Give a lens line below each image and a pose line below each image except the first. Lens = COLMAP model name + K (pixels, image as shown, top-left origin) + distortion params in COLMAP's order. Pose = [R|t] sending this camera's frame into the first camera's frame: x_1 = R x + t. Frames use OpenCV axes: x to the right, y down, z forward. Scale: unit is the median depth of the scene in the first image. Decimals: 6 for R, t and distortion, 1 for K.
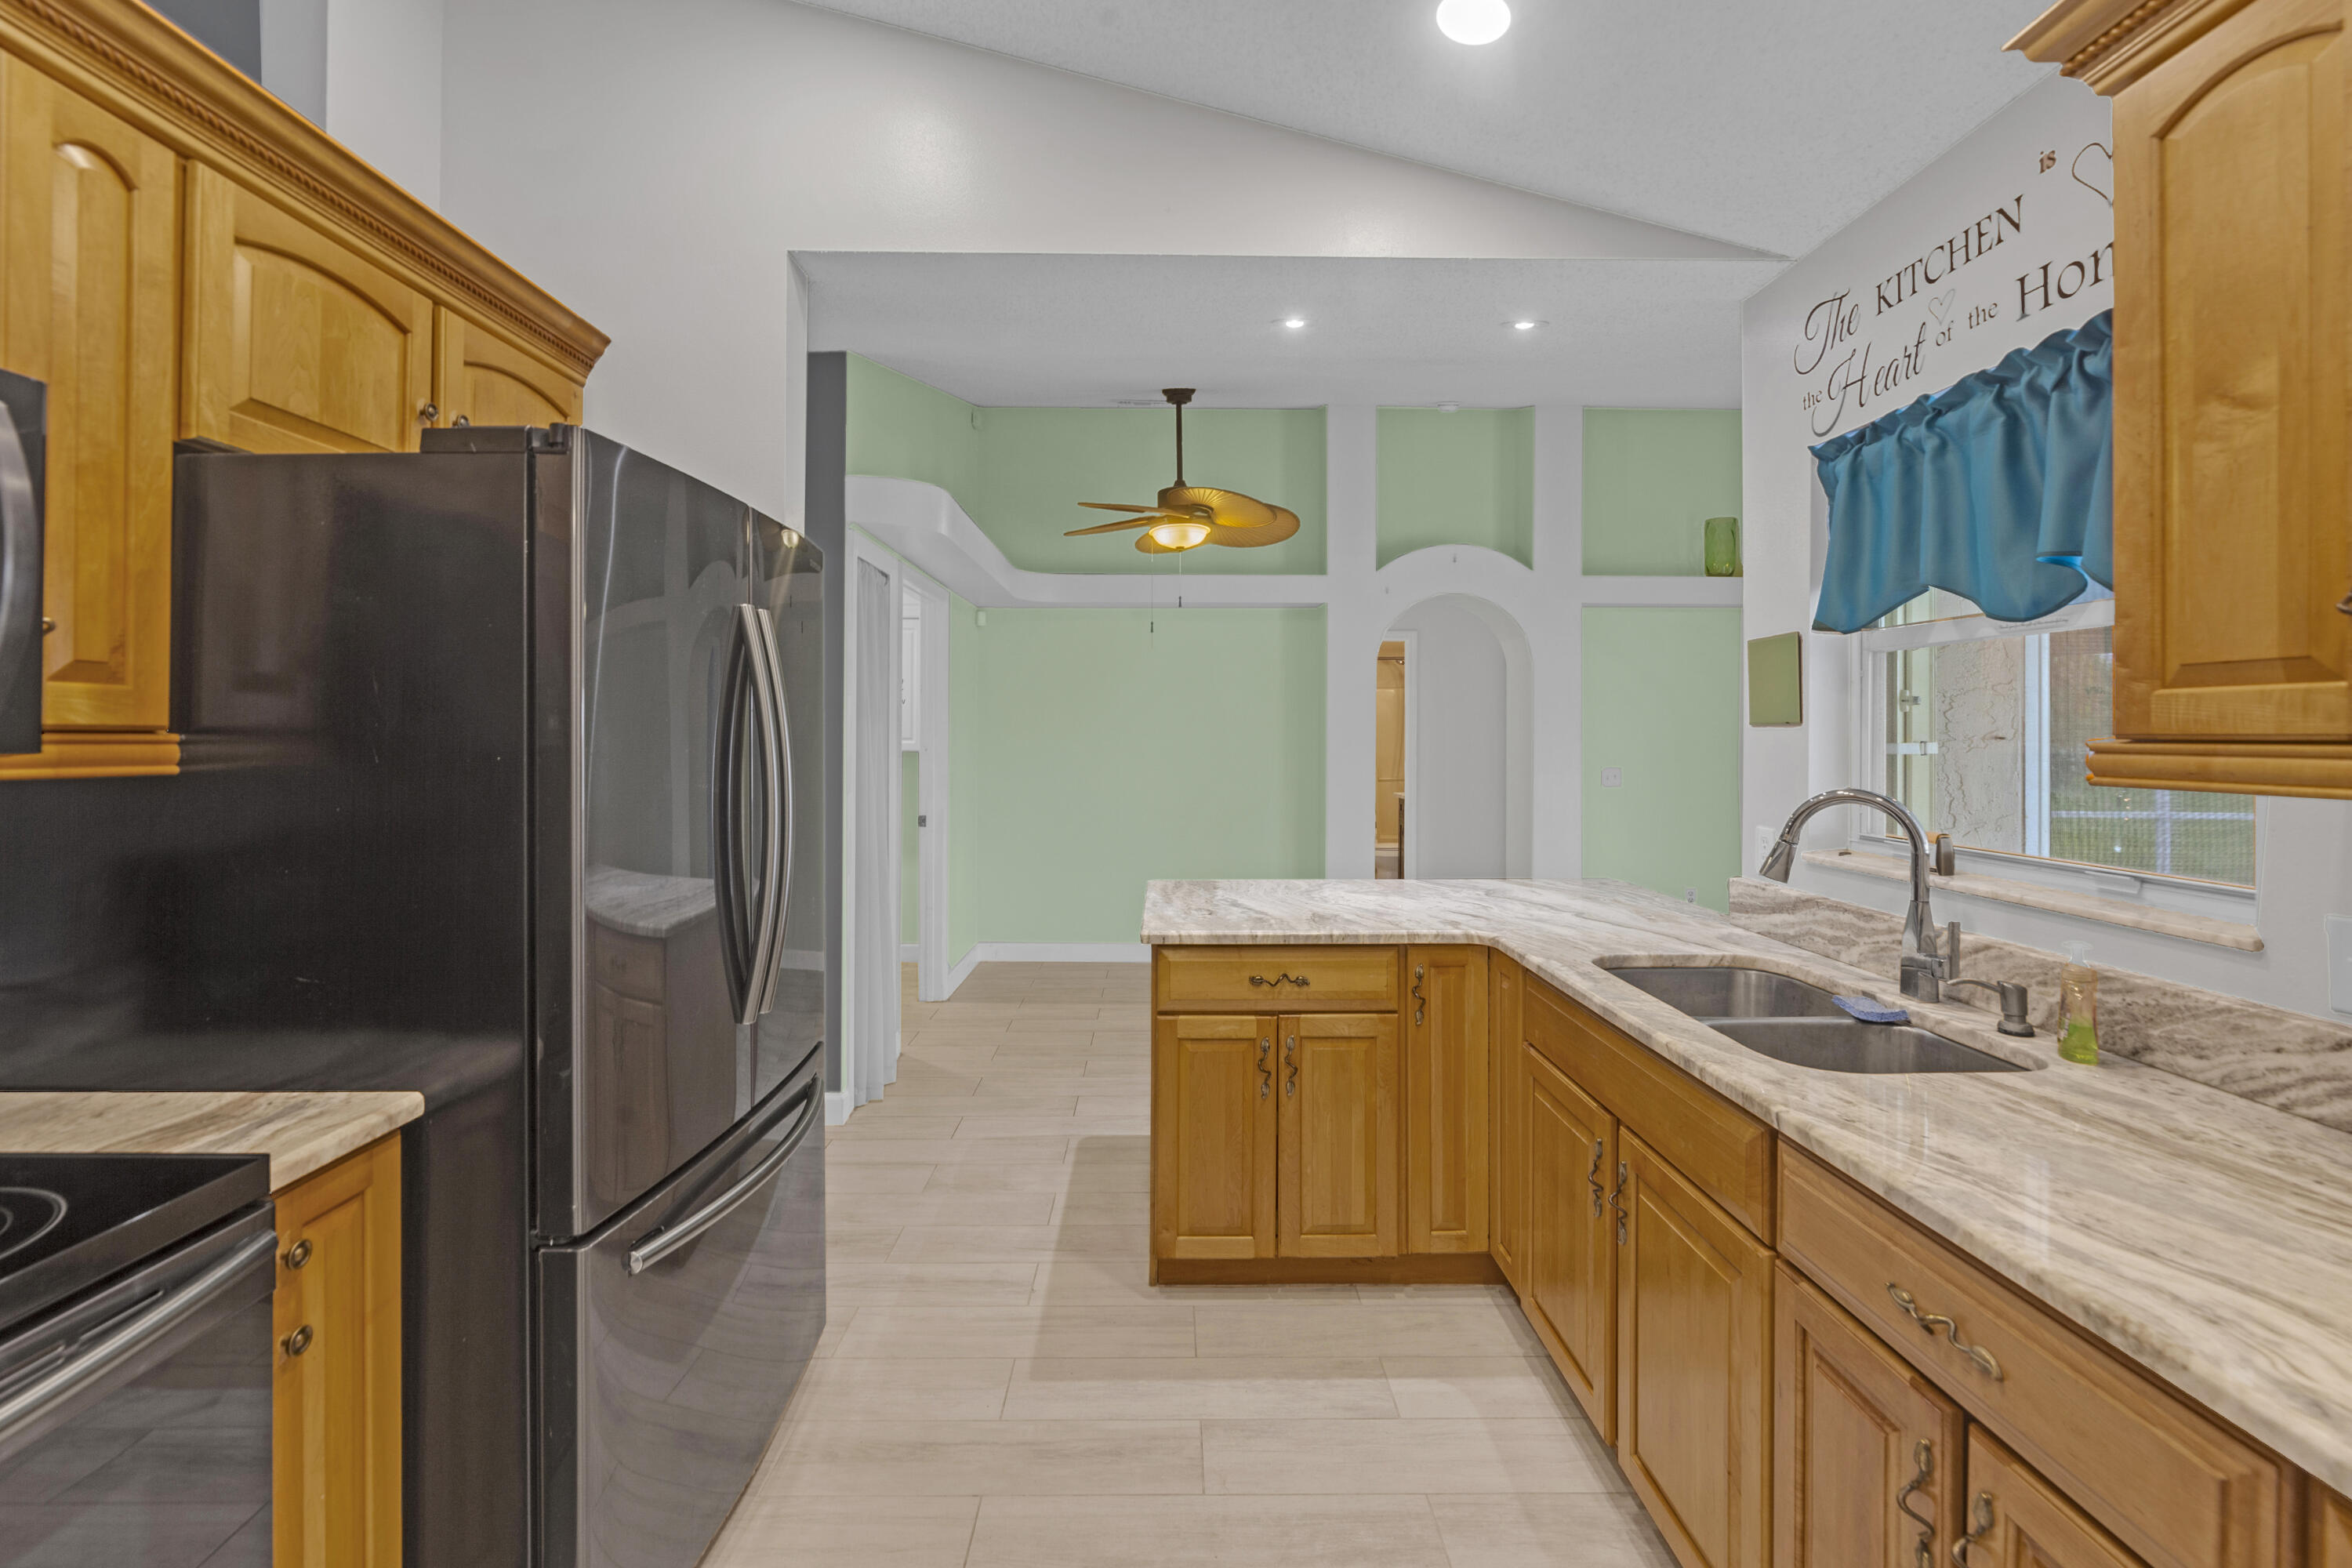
lens RADIAL K [[1009.7, 0, 1174.6], [0, 1009.7, 731.8], [0, 0, 1]] dist [-0.002833, -0.000259]
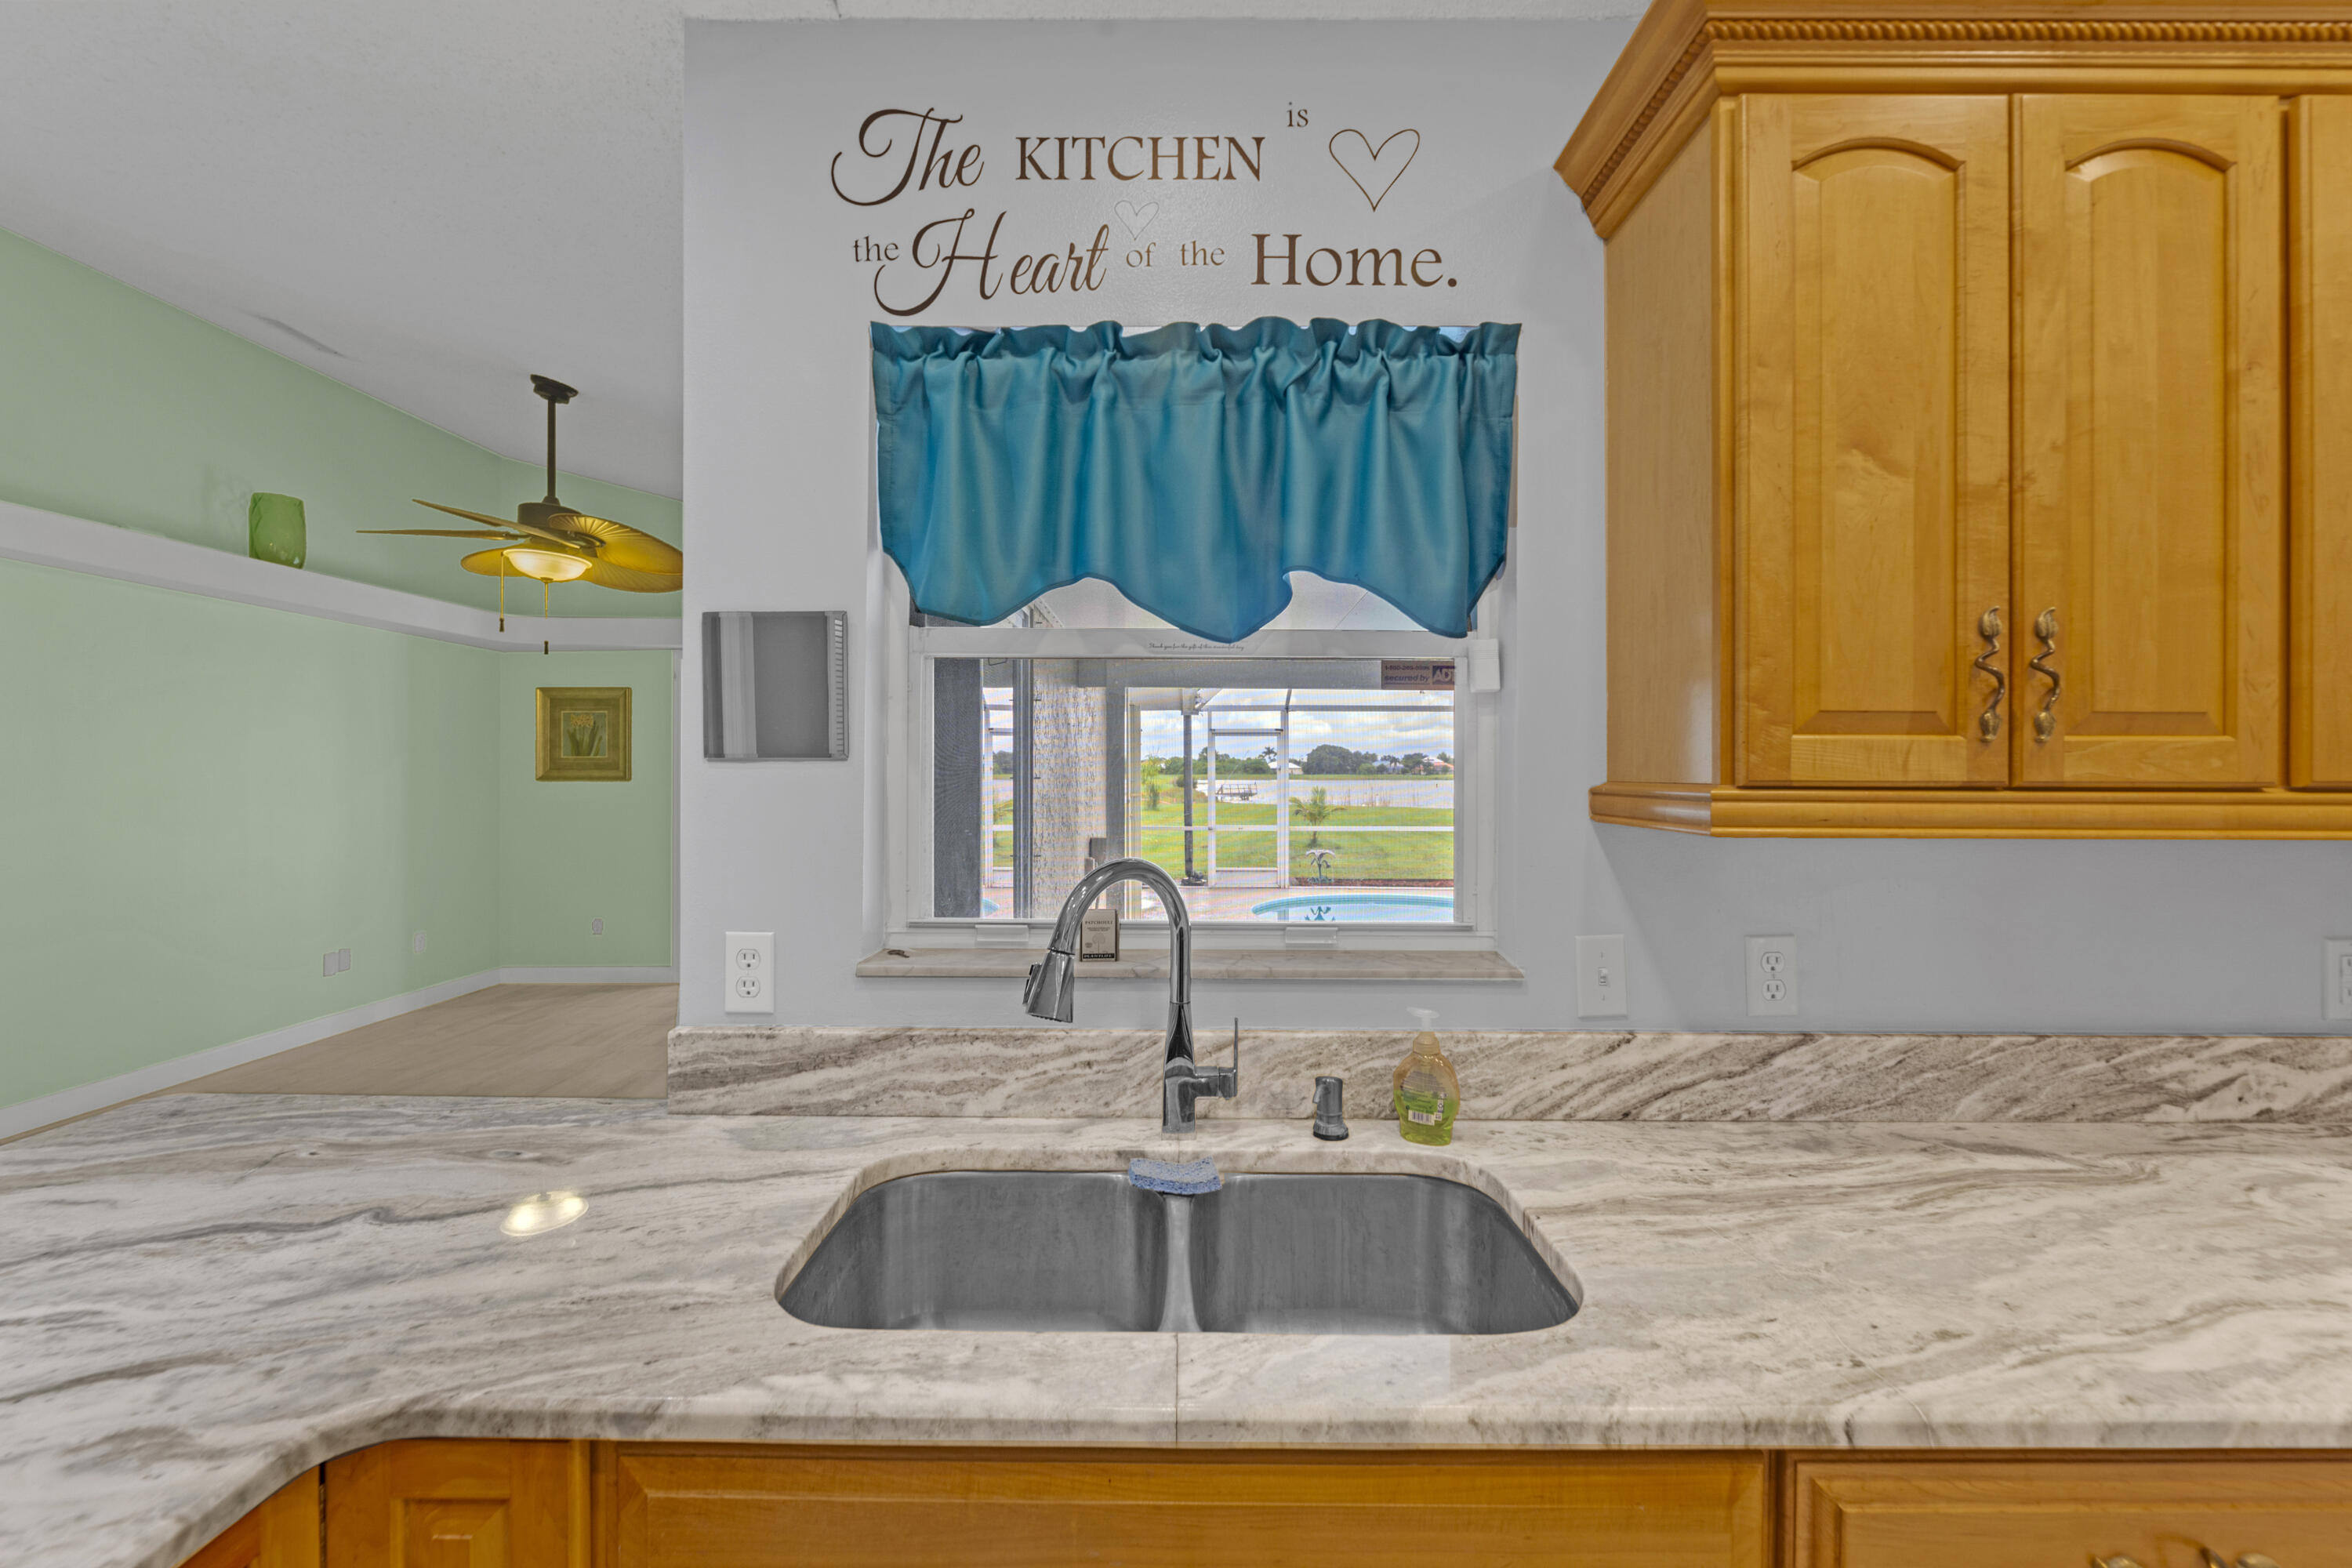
lens RADIAL K [[998.8, 0, 1176.7], [0, 998.8, 769.6], [0, 0, 1]] dist [-0.006621, 0.000083]
pose [[0.013938, -0.000189, 0.999903, 0.004025], [-0.006438, 0.999979, 0.000279, -0.002362], [-0.999882, -0.006441, 0.013937, 0.818432]]
